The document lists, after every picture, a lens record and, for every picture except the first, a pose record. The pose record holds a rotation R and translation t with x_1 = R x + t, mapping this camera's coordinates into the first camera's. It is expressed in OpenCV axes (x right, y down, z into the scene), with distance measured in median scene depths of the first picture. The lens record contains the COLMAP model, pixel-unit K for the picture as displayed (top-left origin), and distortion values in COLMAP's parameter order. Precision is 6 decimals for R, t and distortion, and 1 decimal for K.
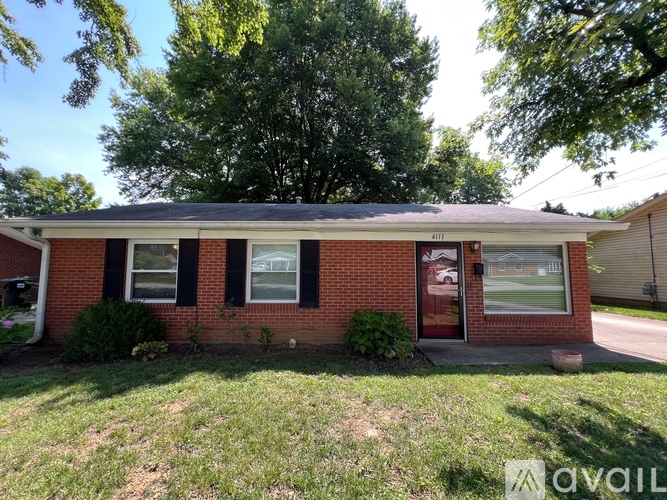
lens RADIAL K [[267.7, 0, 333.3], [0, 267.7, 250.0], [0, 0, 1]] dist [-0.003480, -0.000379]
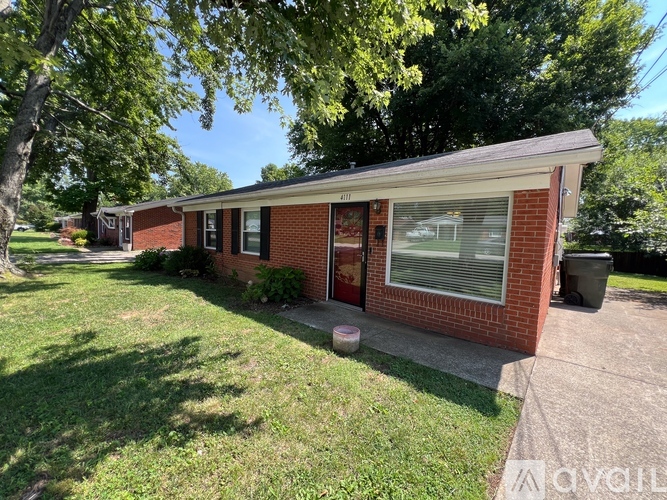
lens RADIAL K [[267.7, 0, 333.1], [0, 267.7, 249.9], [0, 0, 1]] dist [-0.003480, -0.000379]
pose [[0.751821, 0.062421, -0.656406, 0.984548], [0.025696, 0.991979, 0.123763, 0.016775], [0.658866, -0.109914, 0.744187, 0.258001]]
